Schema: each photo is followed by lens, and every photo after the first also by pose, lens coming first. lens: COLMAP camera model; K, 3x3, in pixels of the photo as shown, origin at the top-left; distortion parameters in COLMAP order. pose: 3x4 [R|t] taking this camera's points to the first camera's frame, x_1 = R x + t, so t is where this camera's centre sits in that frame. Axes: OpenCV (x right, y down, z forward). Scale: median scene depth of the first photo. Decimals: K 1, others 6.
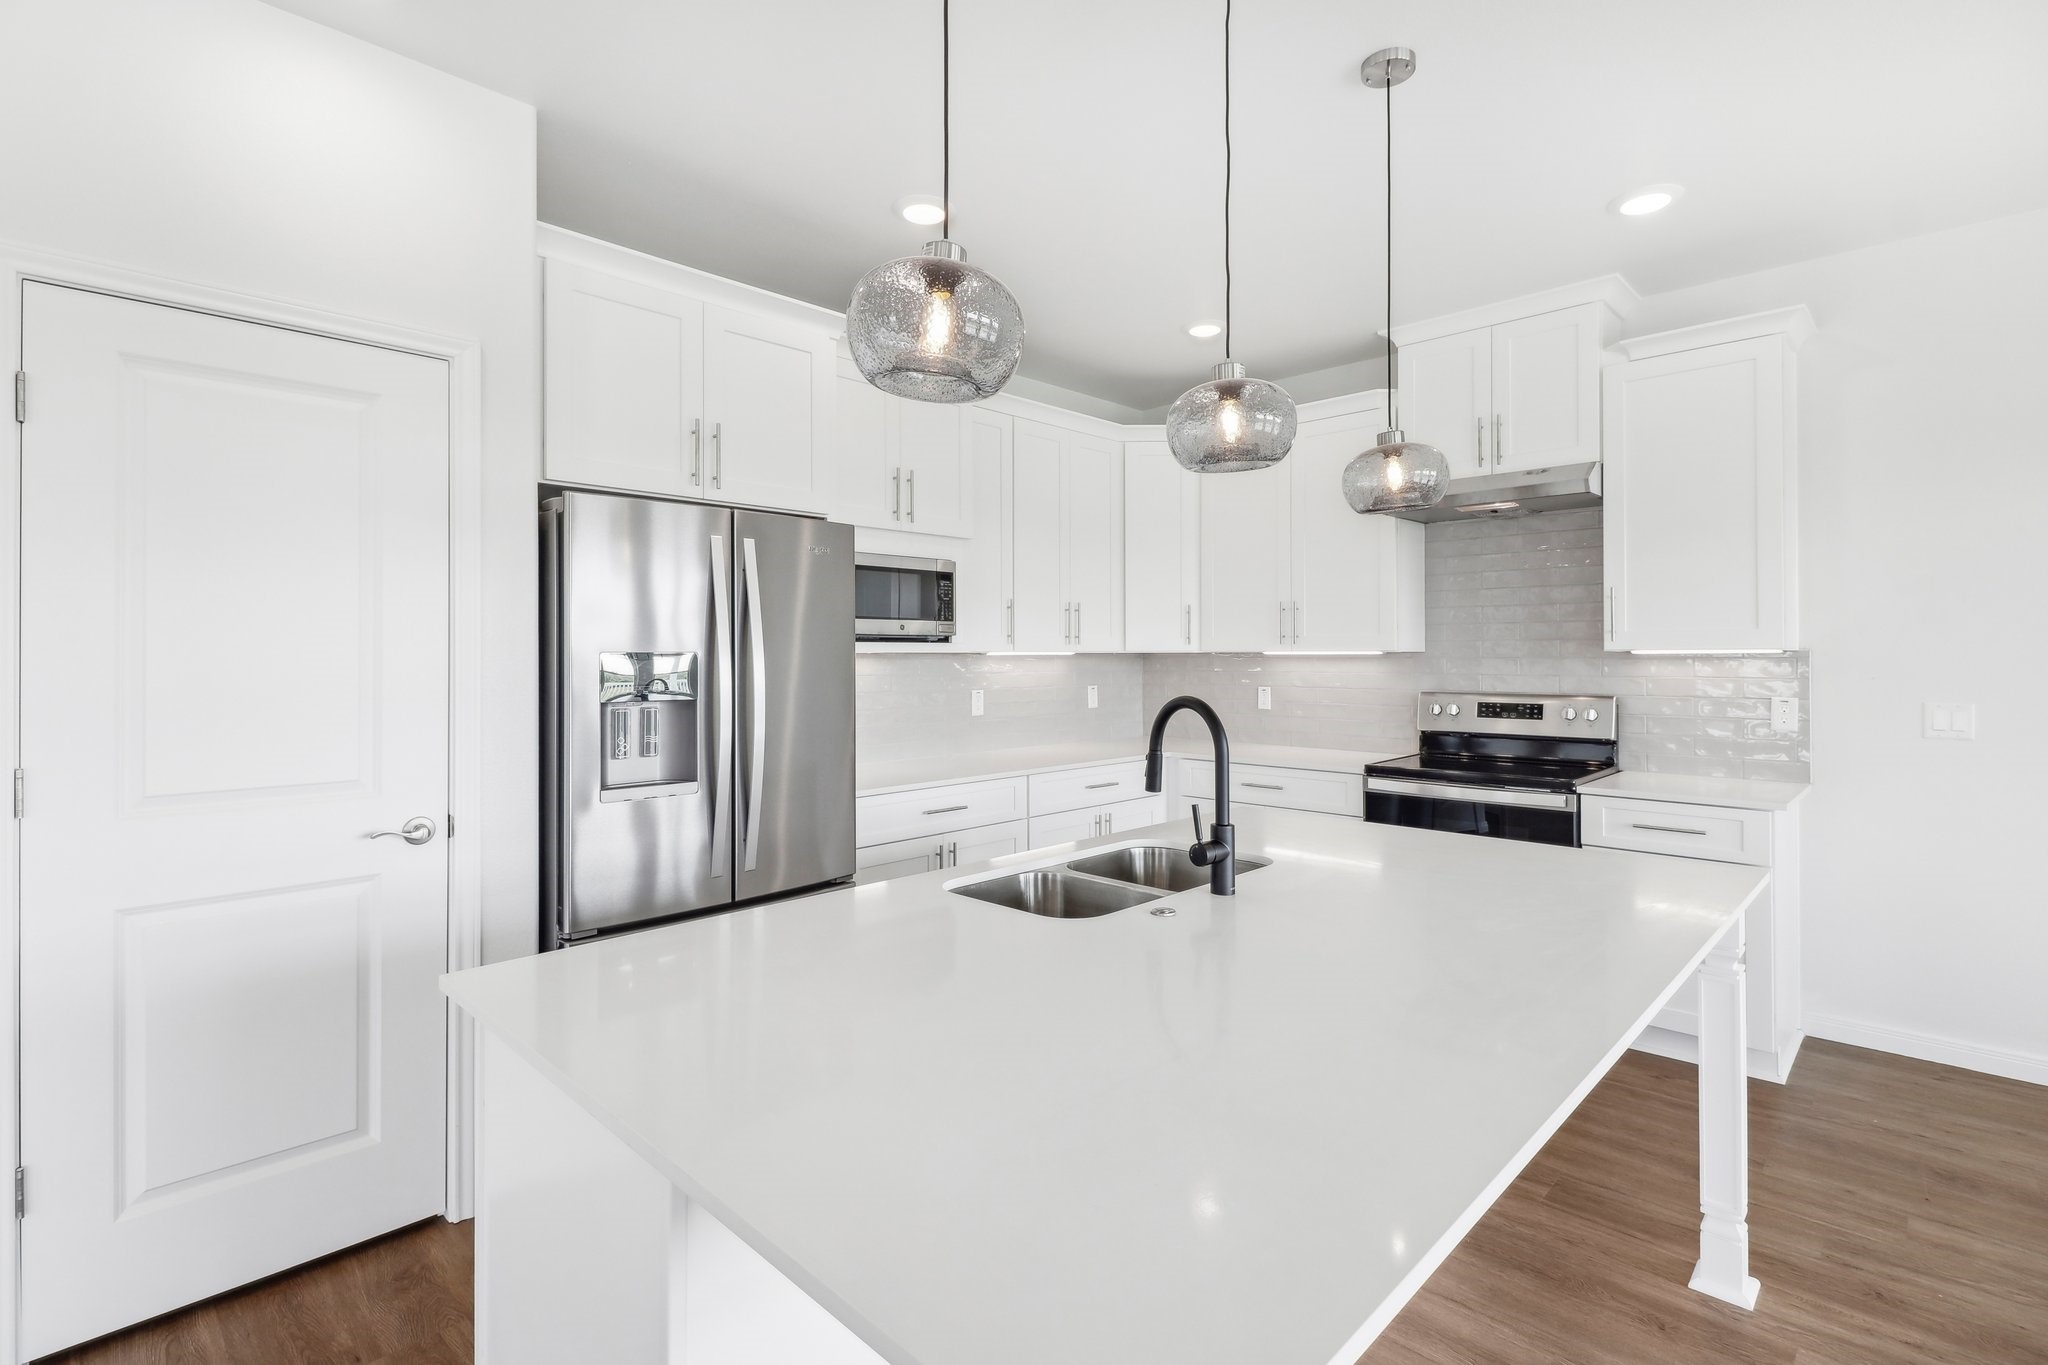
lens RADIAL K [[970.1, 0, 1018.4], [0, 970.1, 660.2], [0, 0, 1]] dist [0.009758, 0.004718]
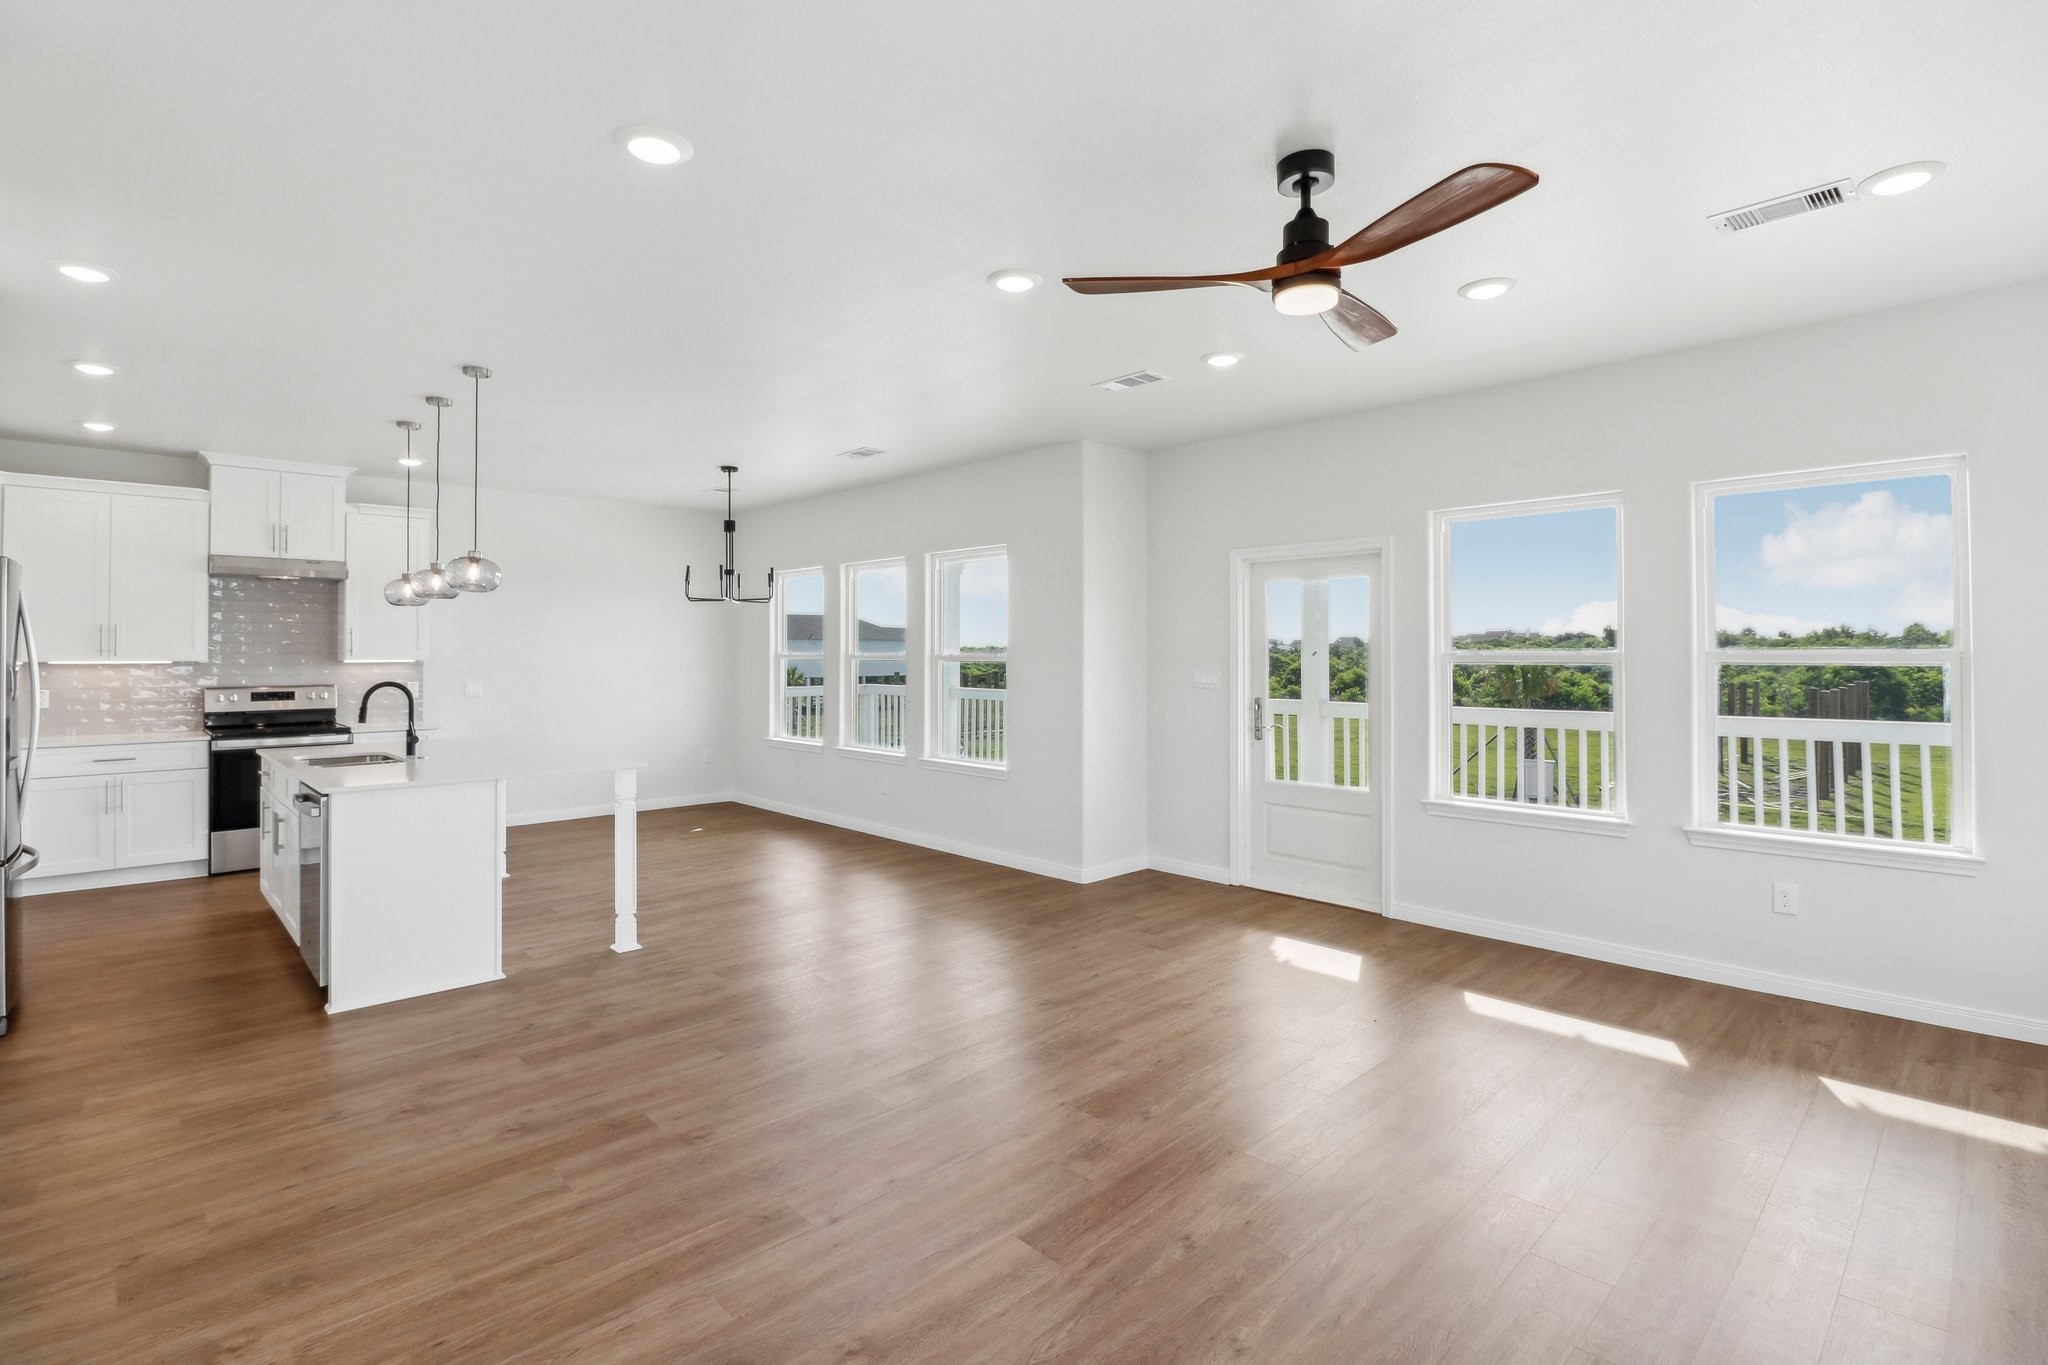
lens RADIAL K [[970.1, 0, 1018.3], [0, 970.1, 661.1], [0, 0, 1]] dist [0.009758, 0.004718]
pose [[0.035952, -0.009189, 0.999311, -1.159577], [0.005585, 0.999944, 0.008994, -0.017094], [-0.999338, 0.005257, 0.036001, -0.352927]]
